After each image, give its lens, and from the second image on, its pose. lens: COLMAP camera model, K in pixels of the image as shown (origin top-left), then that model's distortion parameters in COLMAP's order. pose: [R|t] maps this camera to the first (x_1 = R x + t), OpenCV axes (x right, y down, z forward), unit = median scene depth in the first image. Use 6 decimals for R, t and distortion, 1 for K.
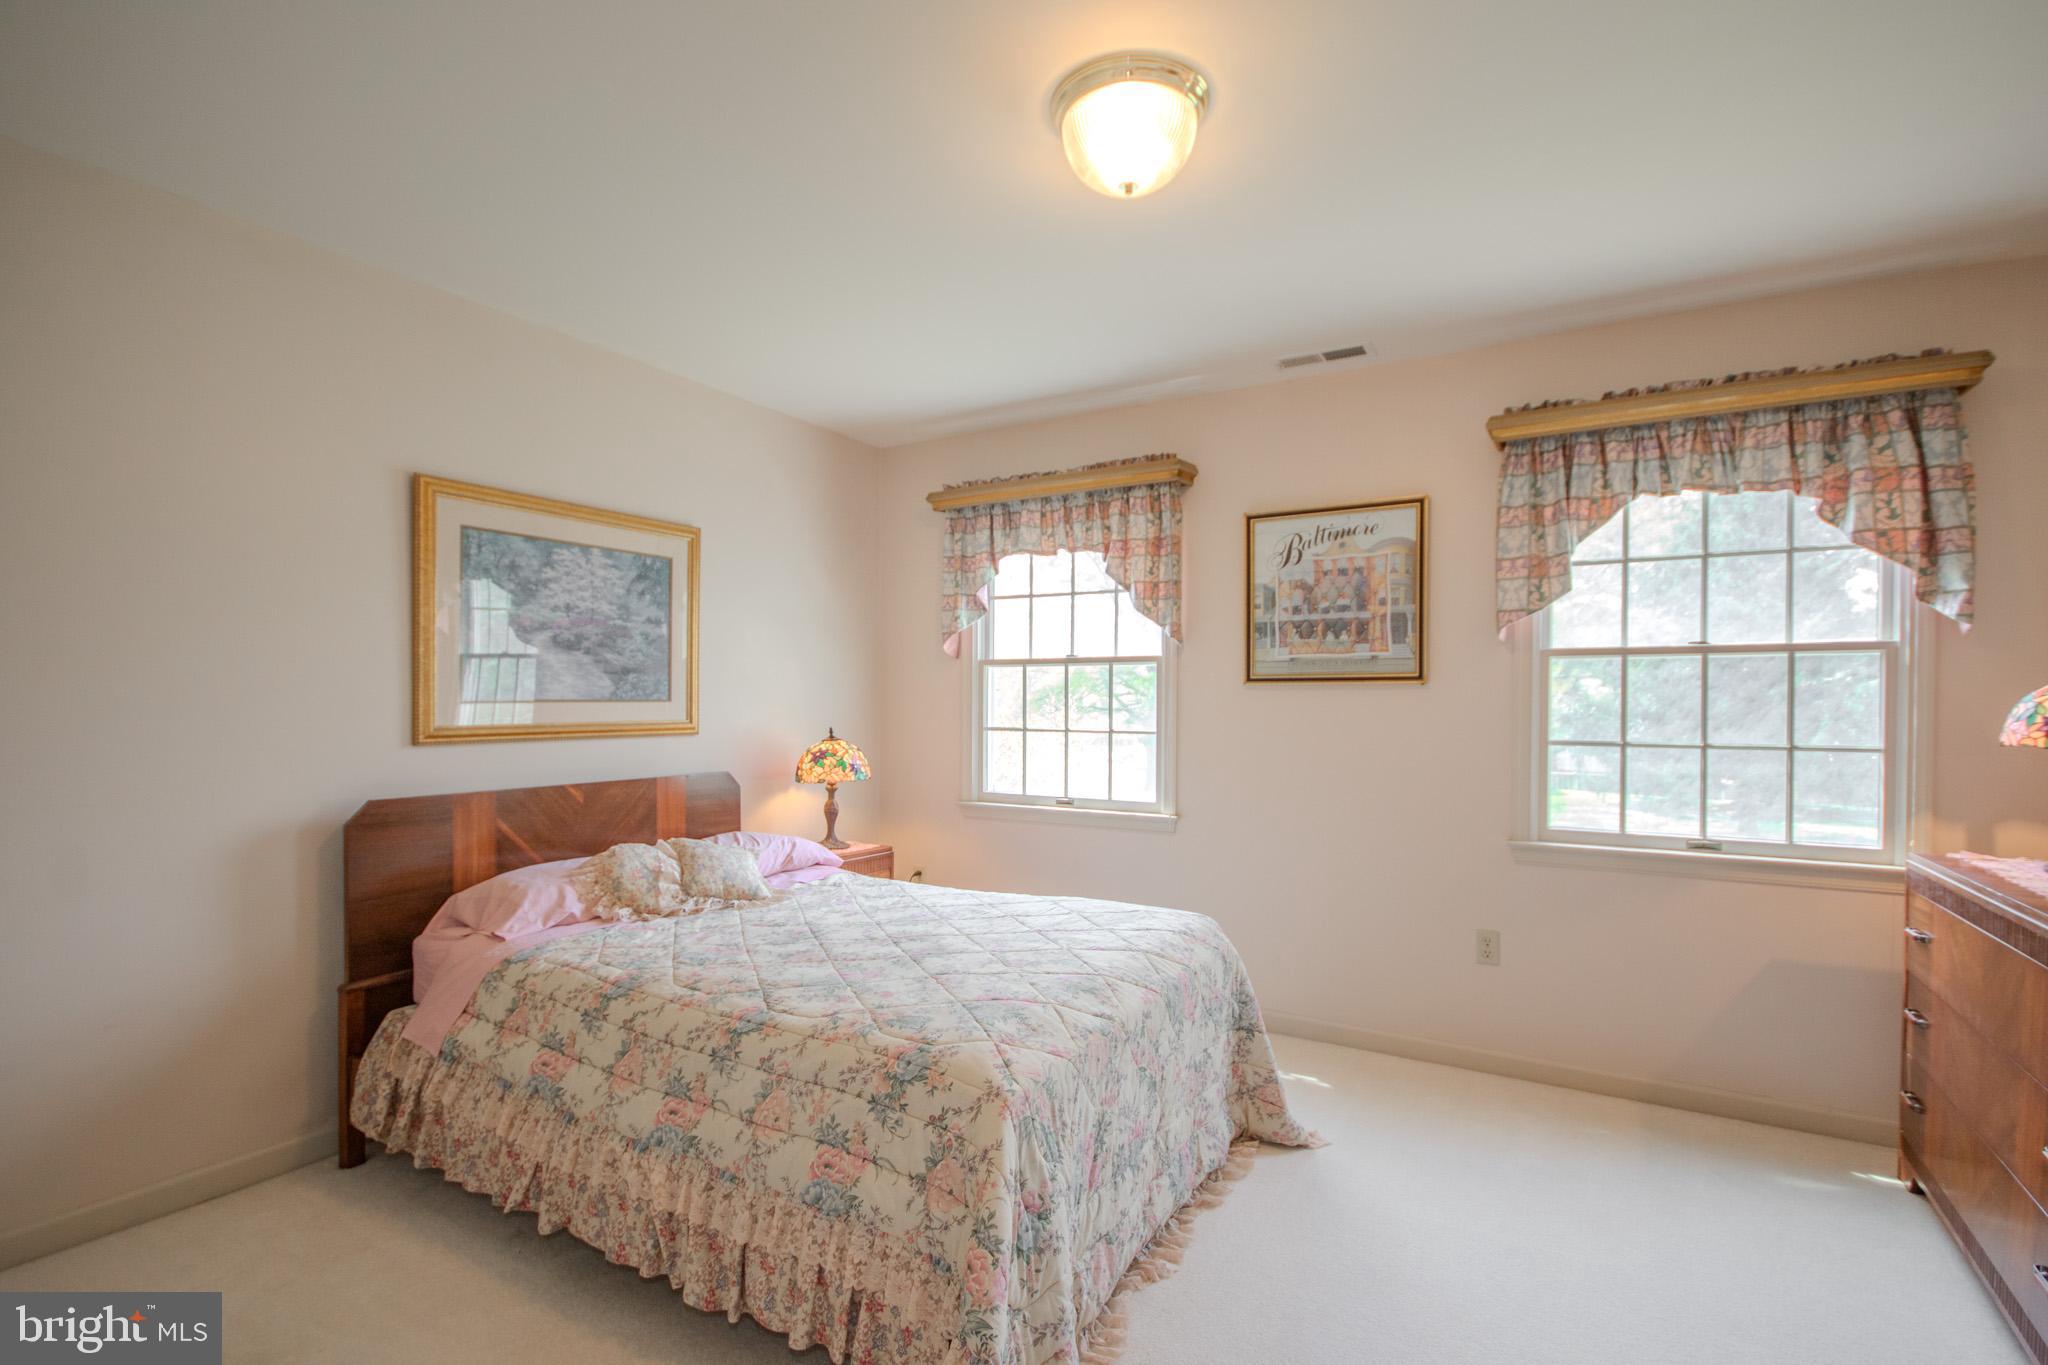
lens RADIAL K [[961.1, 0, 1020.2], [0, 961.1, 693.9], [0, 0, 1]] dist [0.010041, -0.006537]
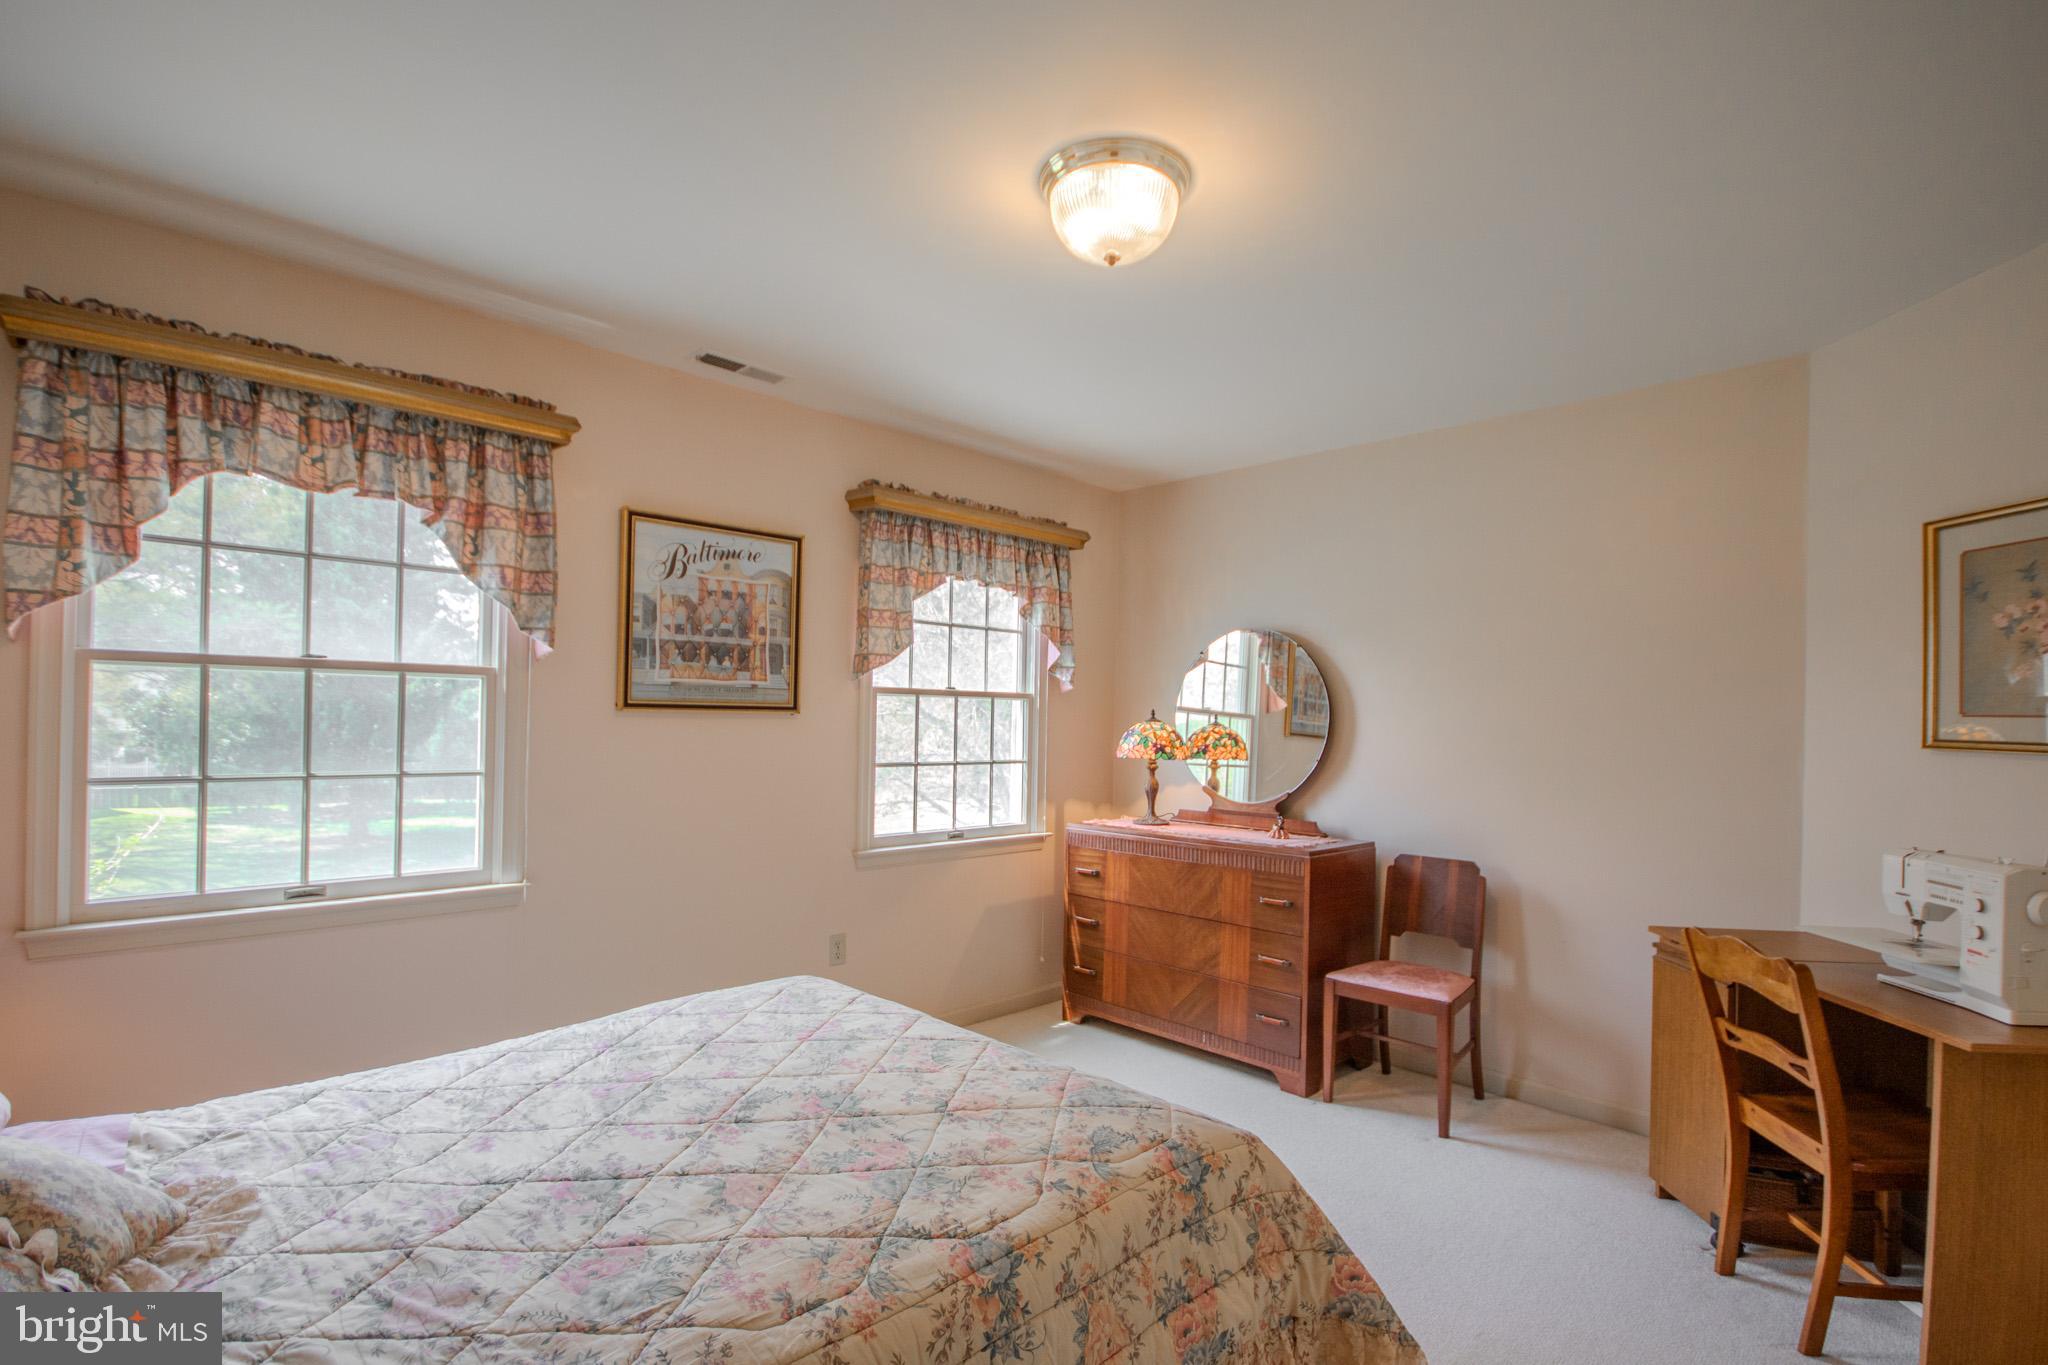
lens RADIAL K [[961.1, 0, 1034.1], [0, 961.1, 691.8], [0, 0, 1]] dist [0.010041, -0.006537]
pose [[0.243279, 0.031512, 0.969444, -0.528605], [-0.016611, 0.999461, -0.028319, -0.009085], [-0.969814, -0.009214, 0.243672, 0.485722]]
